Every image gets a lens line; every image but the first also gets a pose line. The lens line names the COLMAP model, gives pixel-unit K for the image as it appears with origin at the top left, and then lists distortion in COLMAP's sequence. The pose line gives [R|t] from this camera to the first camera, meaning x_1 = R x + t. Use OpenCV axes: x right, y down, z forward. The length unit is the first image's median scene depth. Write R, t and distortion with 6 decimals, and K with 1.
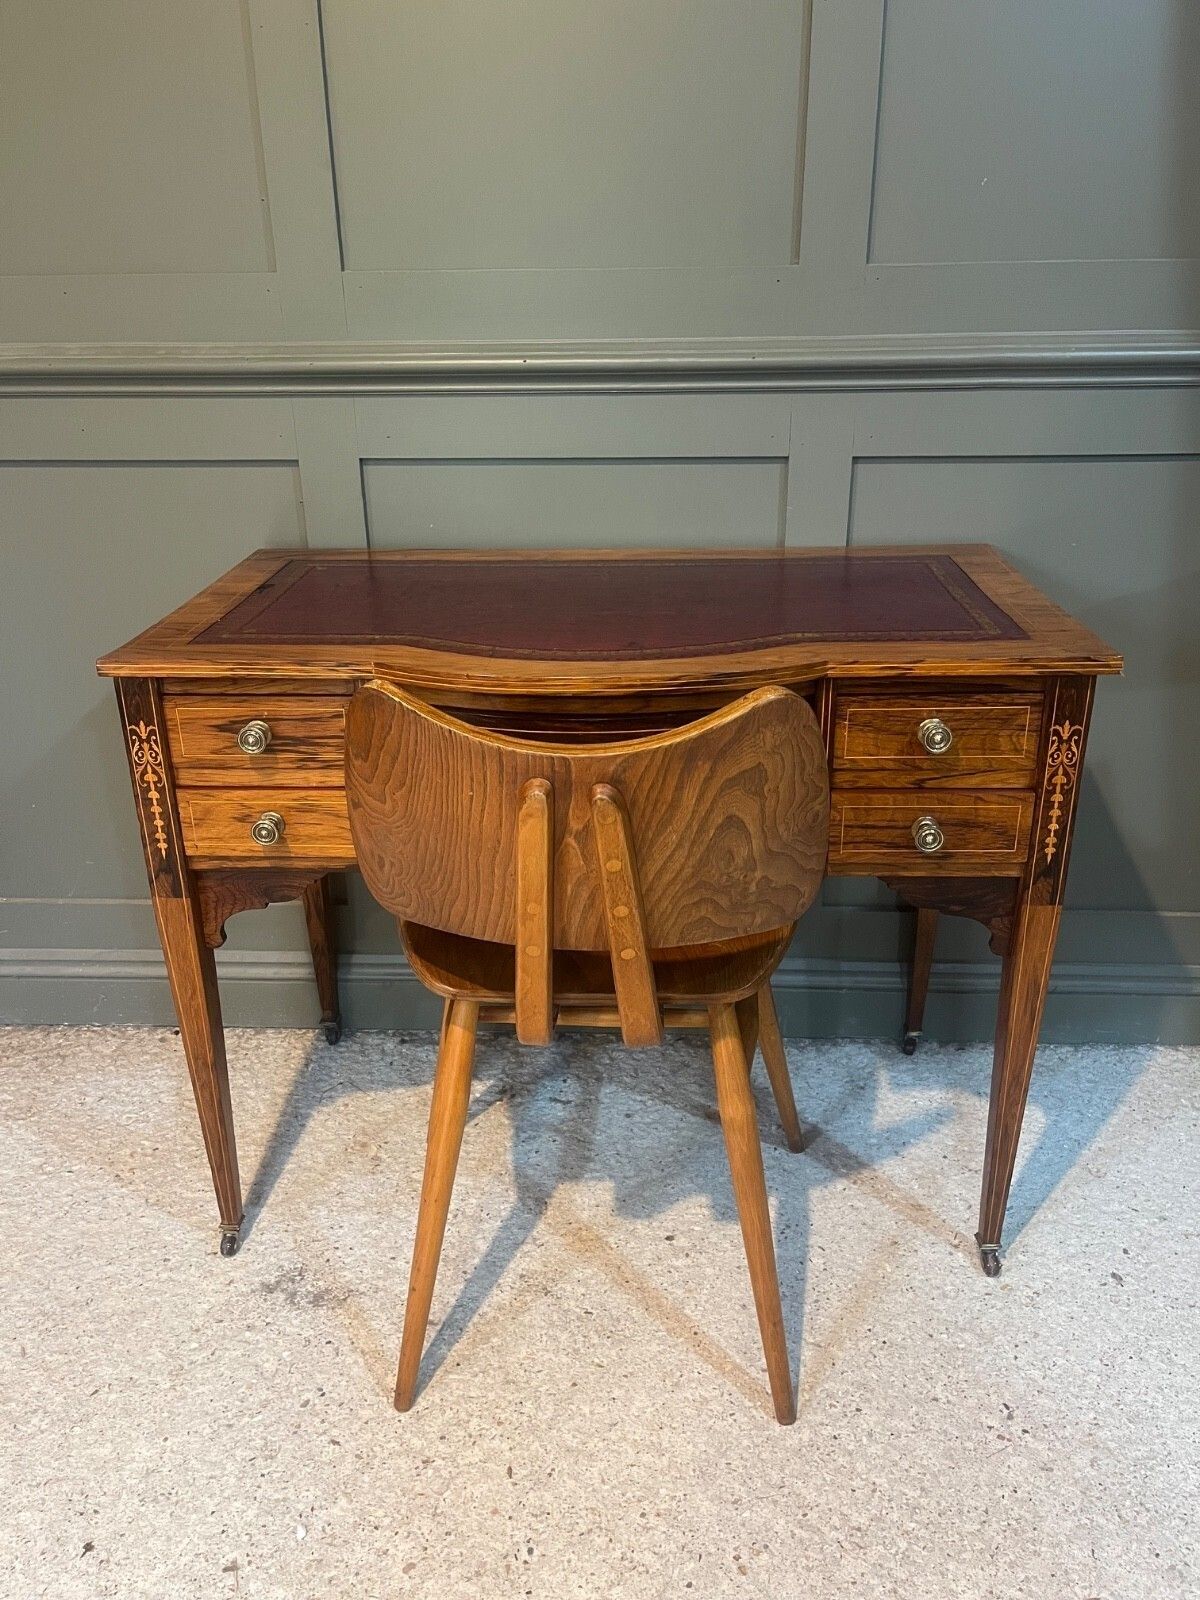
lens RADIAL K [[1213.1, 0, 607.3], [0, 1213.1, 797.1], [0, 0, 1]] dist [0.071602, -0.080473]
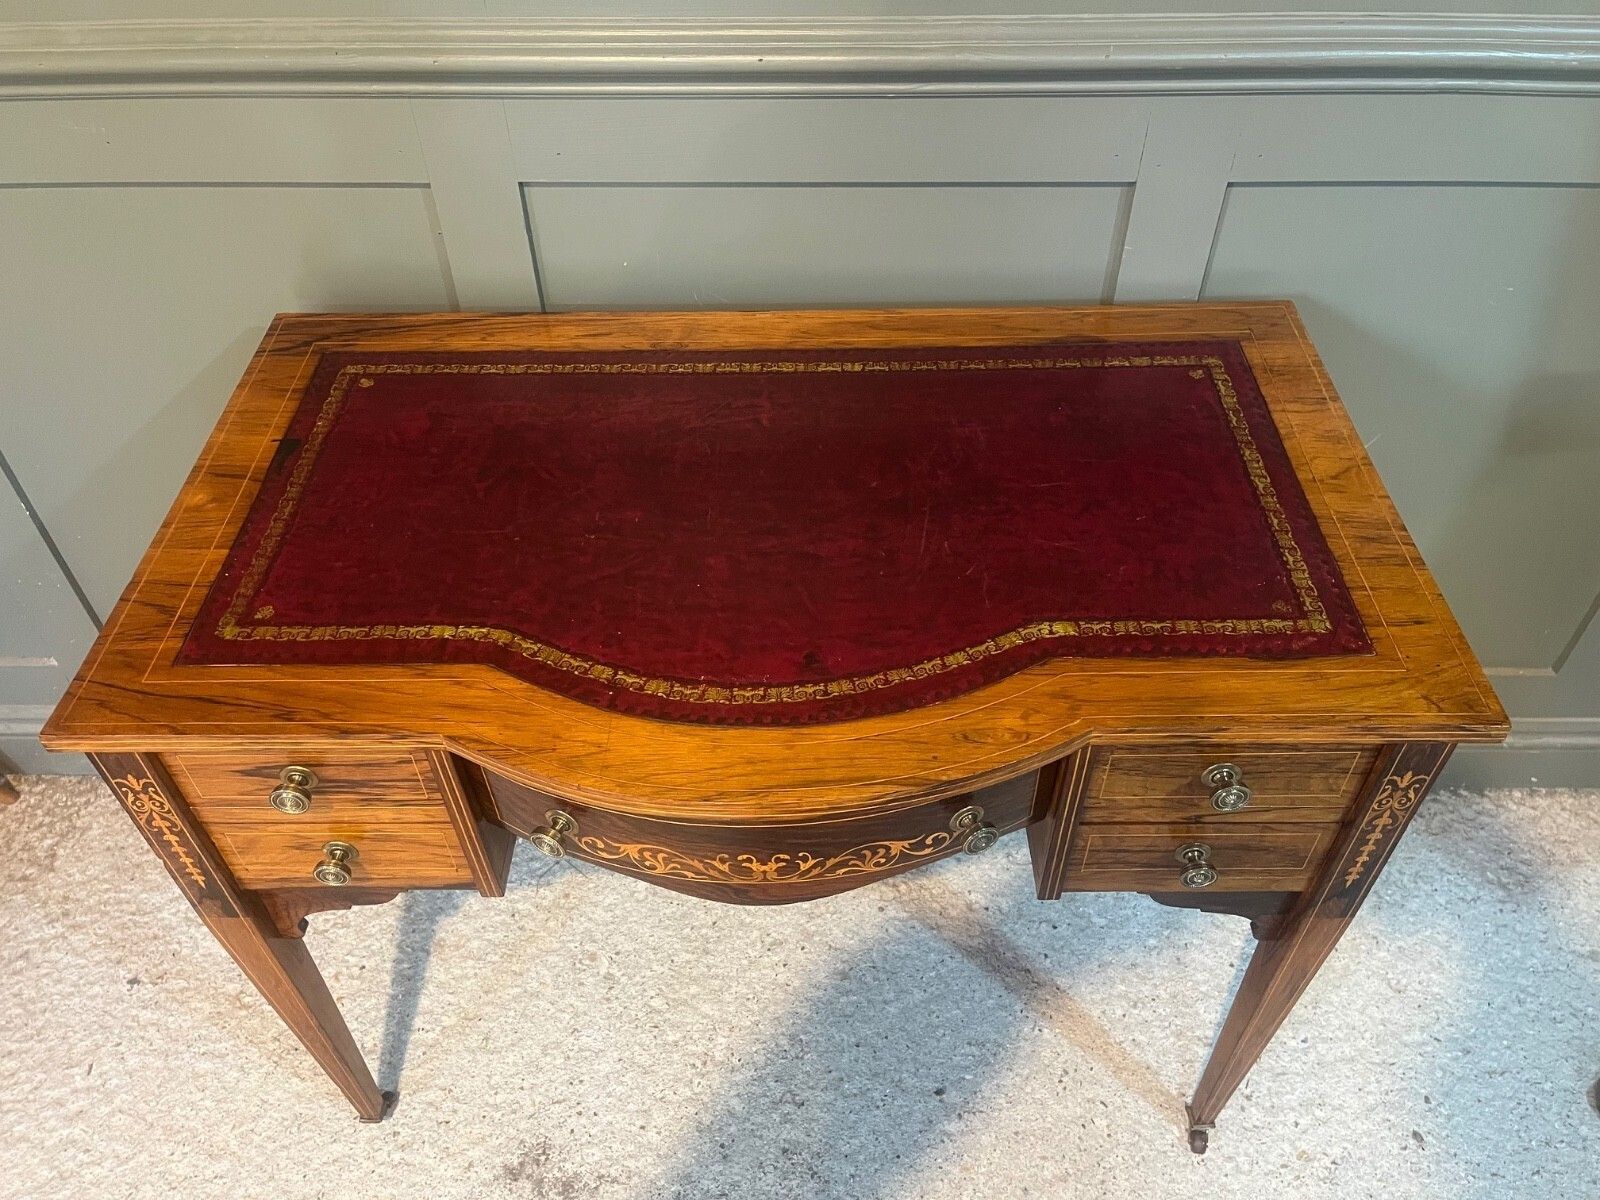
lens RADIAL K [[1210.4, 0, 800.0], [0, 1210.4, 592.7], [0, 0, 1]] dist [0.068355, -0.076784]
pose [[0.999272, -0.029243, 0.024495, -0.002069], [0.017921, 0.926742, 0.375270, -0.426863], [-0.033674, -0.374557, 0.926592, 0.362323]]
